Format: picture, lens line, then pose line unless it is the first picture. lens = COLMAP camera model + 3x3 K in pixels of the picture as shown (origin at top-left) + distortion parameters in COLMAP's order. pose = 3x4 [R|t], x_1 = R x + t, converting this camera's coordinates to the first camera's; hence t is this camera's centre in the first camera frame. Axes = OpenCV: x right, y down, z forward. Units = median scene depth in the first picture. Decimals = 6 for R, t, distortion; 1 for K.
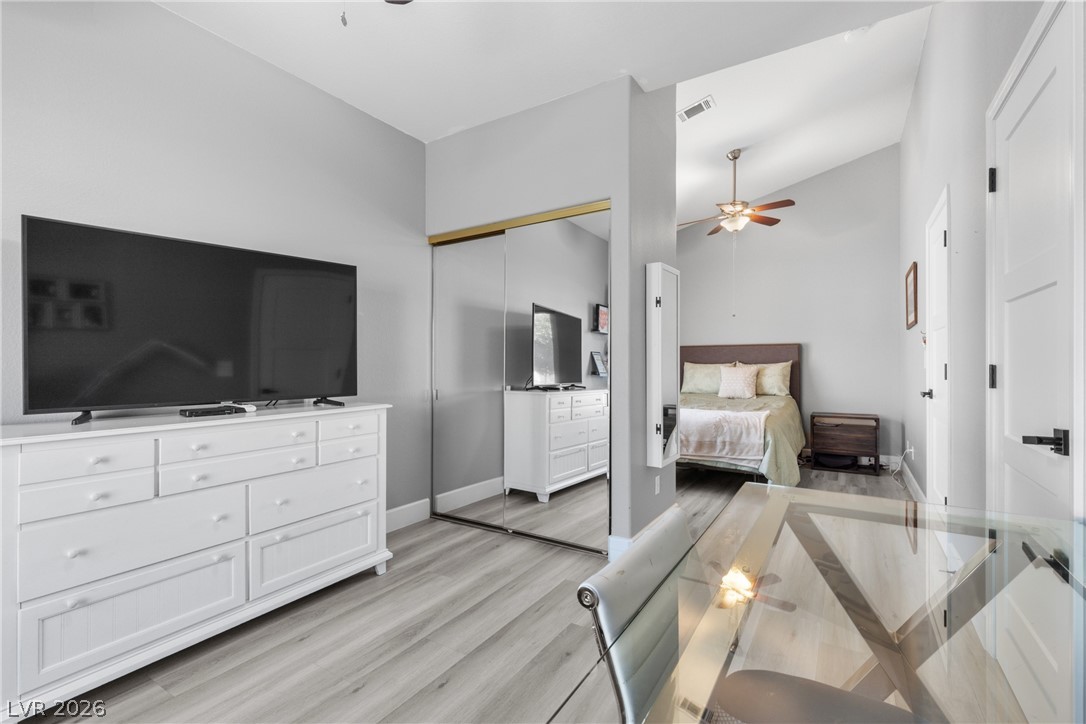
lens RADIAL K [[485.7, 0, 547.7], [0, 485.7, 362.6], [0, 0, 1]] dist [0.004863, -0.000414]
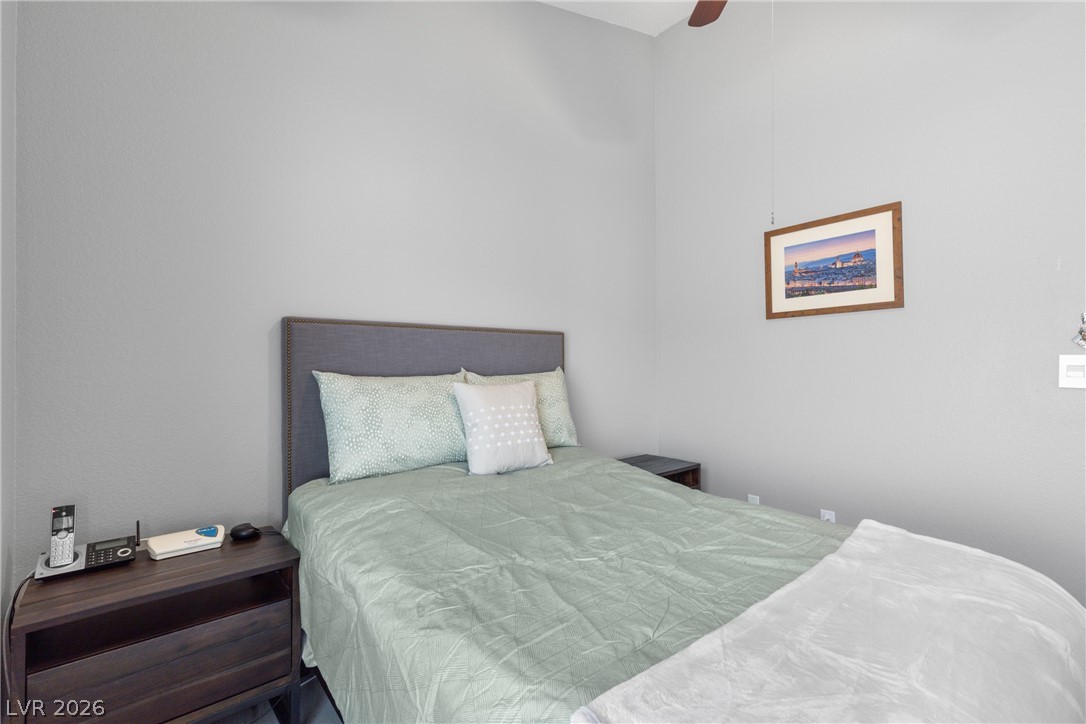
lens RADIAL K [[485.7, 0, 547.7], [0, 485.7, 362.6], [0, 0, 1]] dist [0.004863, -0.000414]
pose [[0.308715, 0.002966, 0.951150, 0.061973], [-0.004738, 0.999988, -0.001580, -0.010310], [-0.951143, -0.004019, 0.308725, 1.183652]]
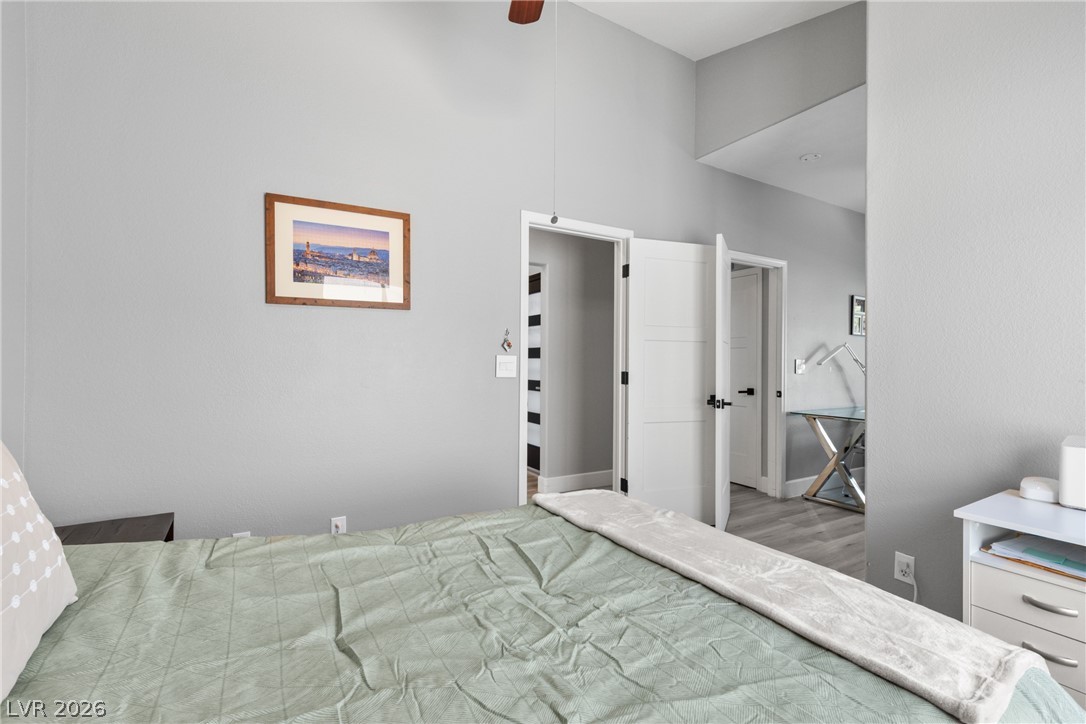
lens RADIAL K [[485.7, 0, 547.7], [0, 485.7, 362.6], [0, 0, 1]] dist [0.004863, -0.000414]
pose [[-0.891842, -0.006052, 0.452307, 0.283337], [-0.008955, 0.999951, -0.004278, -0.008131], [-0.452259, -0.007866, -0.891852, 1.444765]]
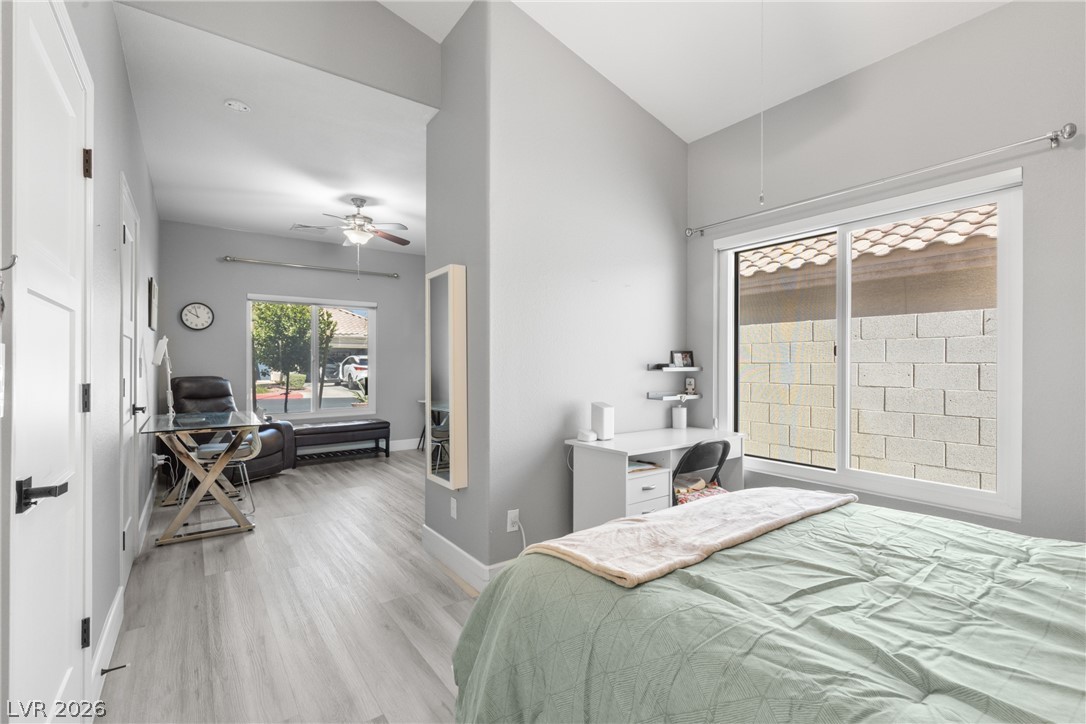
lens RADIAL K [[485.7, 0, 547.7], [0, 485.7, 362.6], [0, 0, 1]] dist [0.004863, -0.000414]
pose [[-0.369908, -0.002326, -0.929066, 0.756552], [0.002949, 0.999989, -0.003678, -0.012075], [0.929064, -0.004100, -0.369897, 1.127222]]
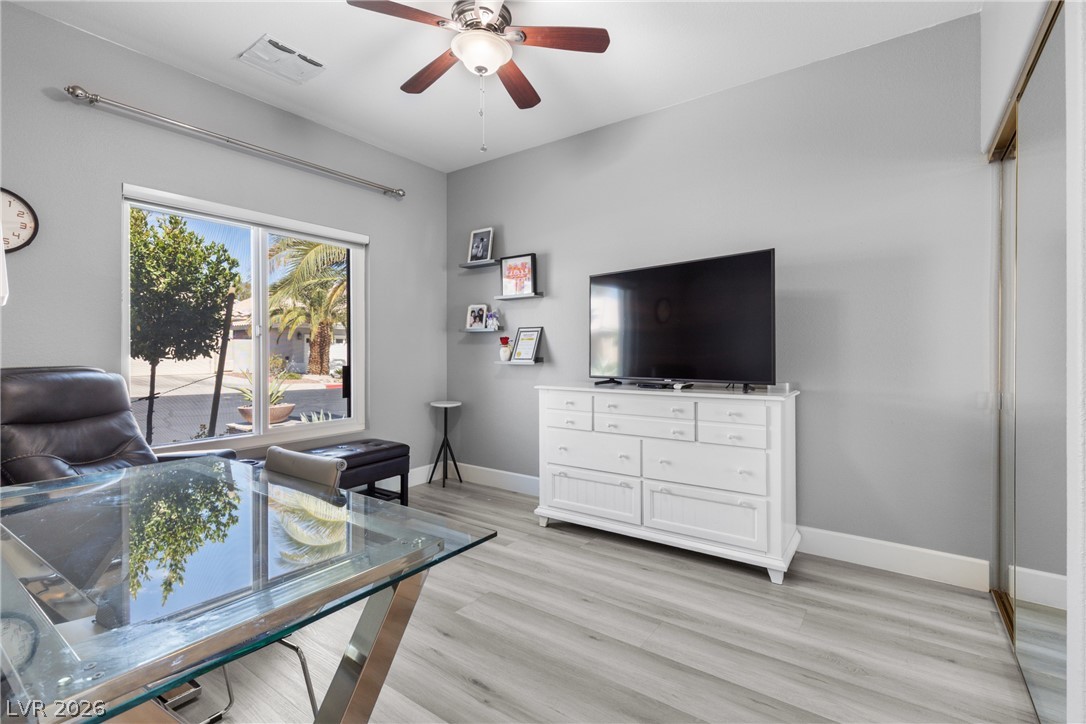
lens RADIAL K [[492.2, 0, 545.7], [0, 492.2, 350.4], [0, 0, 1]] dist [0.003697, 0.000109]
pose [[-0.062049, -0.003180, -0.998068, 0.386046], [0.001438, 0.999994, -0.003276, 0.001723], [0.998072, -0.001638, -0.062044, 0.401279]]
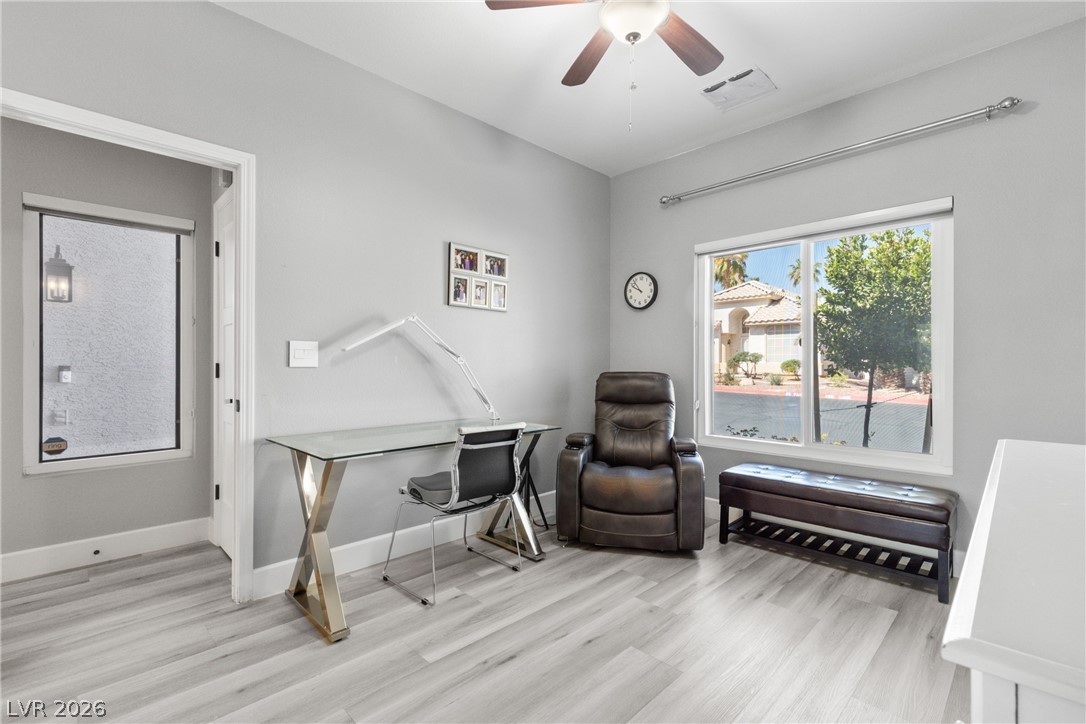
lens RADIAL K [[485.7, 0, 547.7], [0, 485.7, 362.6], [0, 0, 1]] dist [0.004863, -0.000414]
pose [[-0.974700, -0.001021, 0.223513, -0.153192], [-0.001973, 0.999990, -0.004034, 0.003627], [-0.223507, -0.004372, -0.974693, 0.751701]]
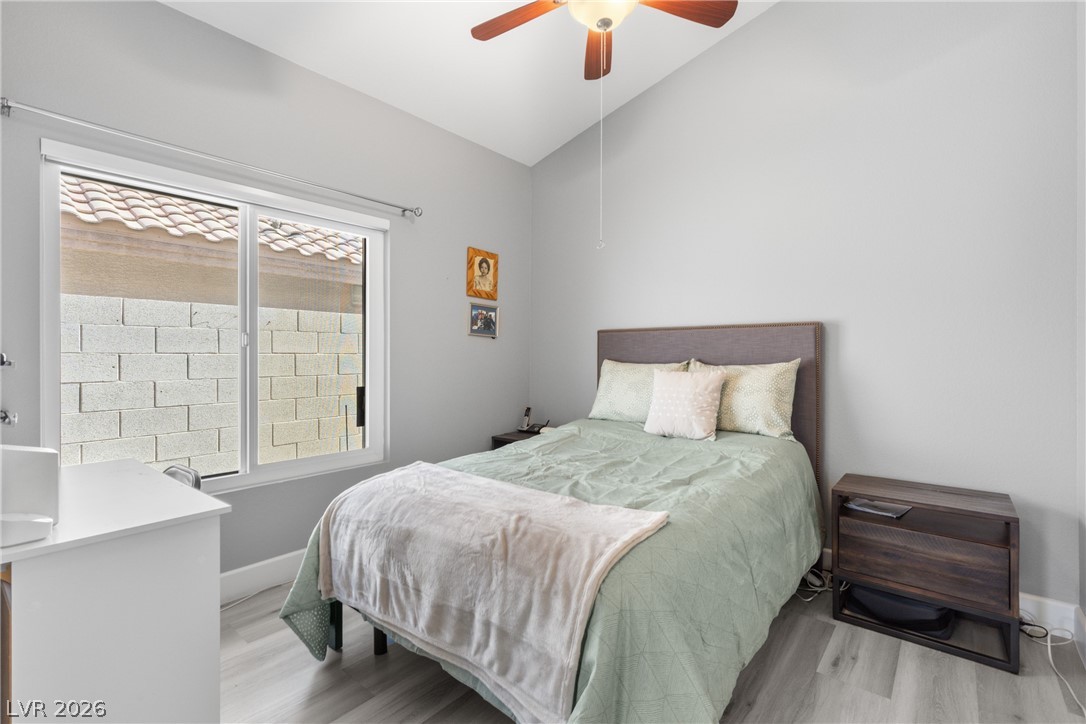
lens RADIAL K [[492.2, 0, 545.7], [0, 492.2, 350.4], [0, 0, 1]] dist [0.003697, 0.000109]
pose [[0.990714, -0.000756, -0.135960, 0.446820], [0.000539, 0.999999, -0.001626, -0.015664], [0.135961, 0.001538, 0.990713, 0.686808]]
